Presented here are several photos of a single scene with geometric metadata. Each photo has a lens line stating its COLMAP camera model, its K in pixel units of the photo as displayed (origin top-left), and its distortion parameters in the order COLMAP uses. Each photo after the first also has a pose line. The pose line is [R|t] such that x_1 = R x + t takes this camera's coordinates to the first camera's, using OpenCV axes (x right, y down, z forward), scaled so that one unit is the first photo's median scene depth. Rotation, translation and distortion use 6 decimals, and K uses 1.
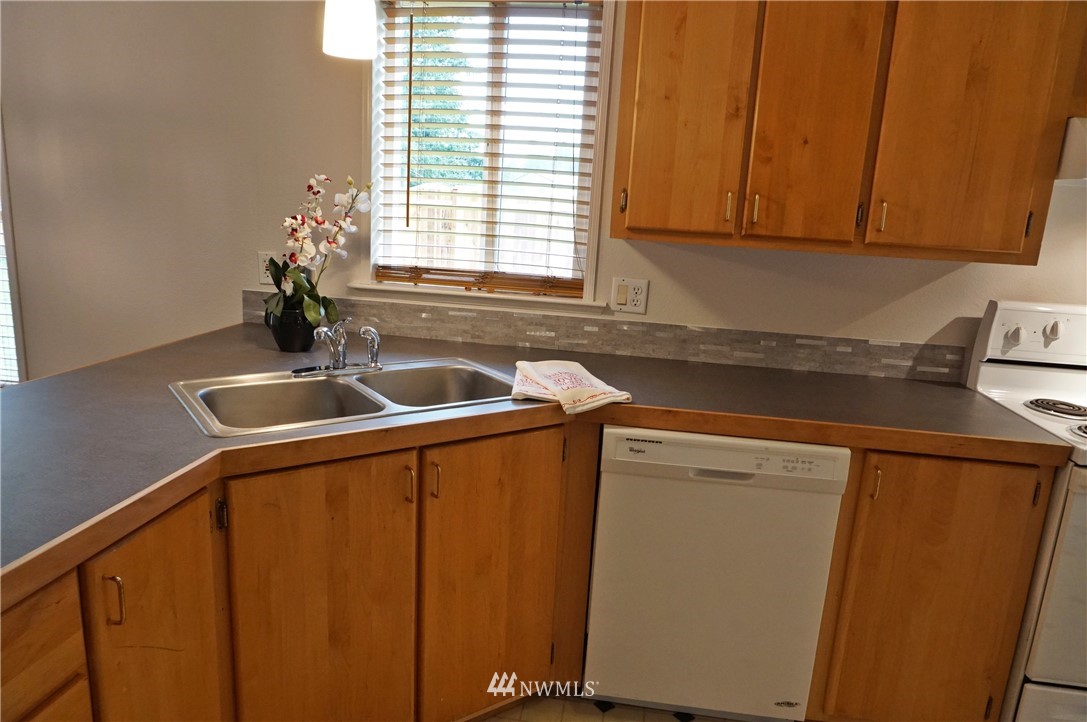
lens RADIAL K [[729.7, 0, 545.9], [0, 729.7, 364.2], [0, 0, 1]] dist [0.001934, 0.002965]
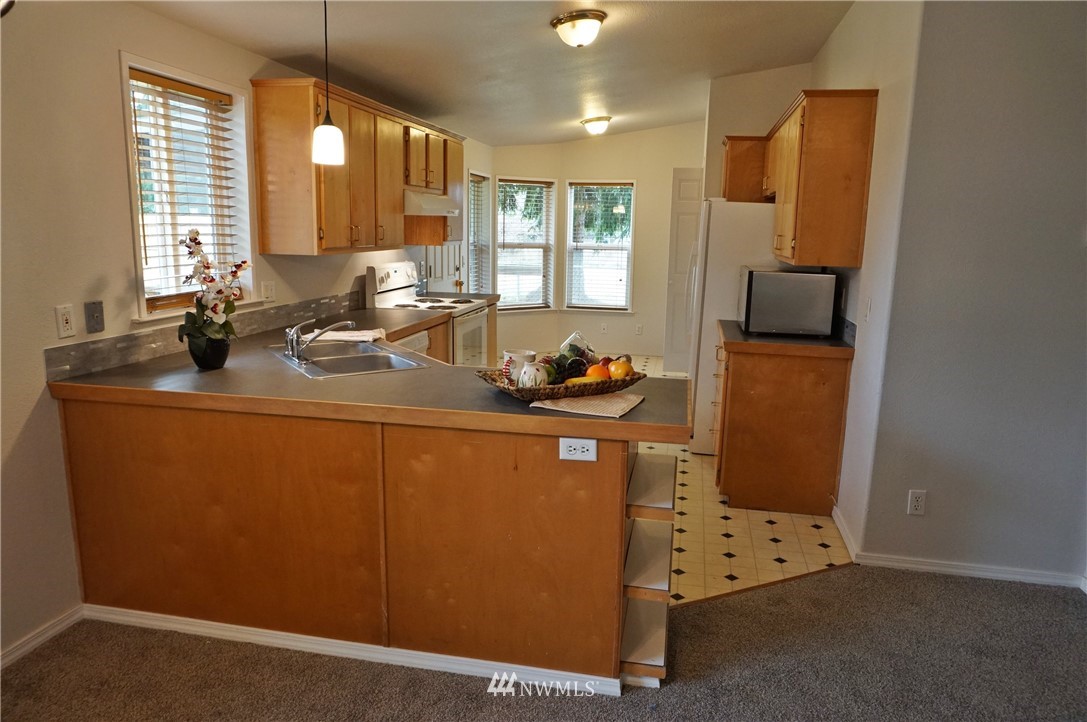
lens RADIAL K [[726.3, 0, 543.5], [0, 726.3, 361.0], [0, 0, 1]] dist [-0.000916, 0.000030]
pose [[0.051938, -0.237370, 0.970030, -1.448505], [0.204952, 0.953198, 0.222277, -0.181913], [-0.977393, 0.187265, 0.098157, 0.299461]]
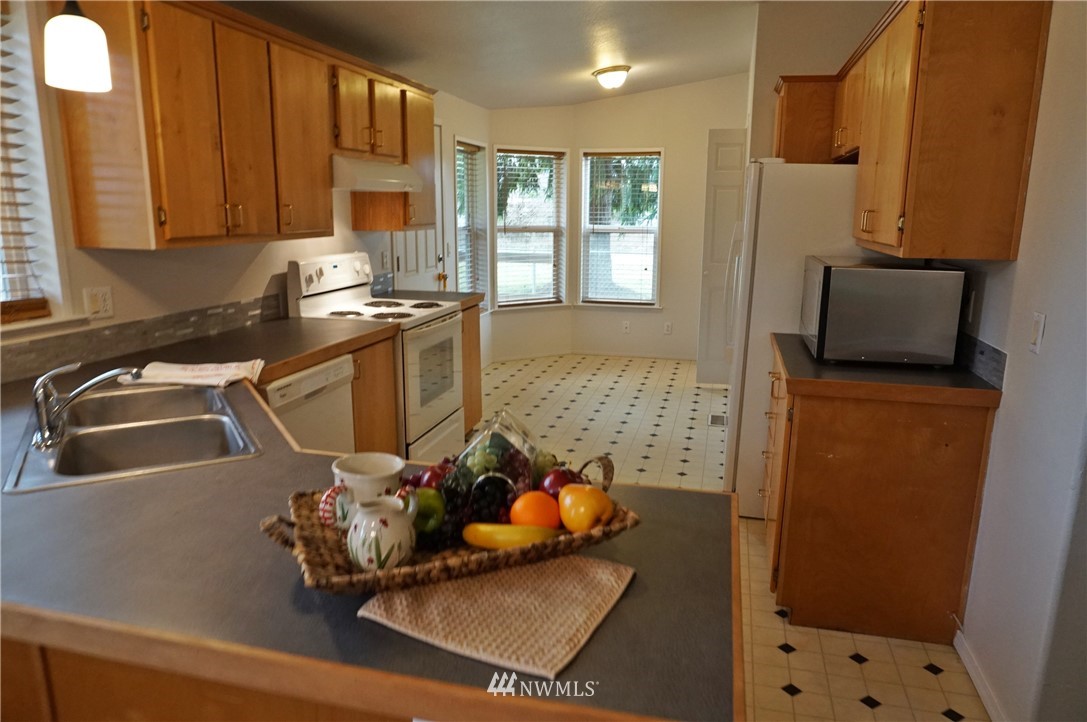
lens RADIAL K [[729.7, 0, 545.9], [0, 729.7, 364.2], [0, 0, 1]] dist [0.001934, 0.002965]
pose [[0.094533, -0.263088, 0.960129, -0.888410], [0.218530, 0.946409, 0.237812, -0.123539], [-0.971240, 0.187336, 0.146960, 0.234972]]
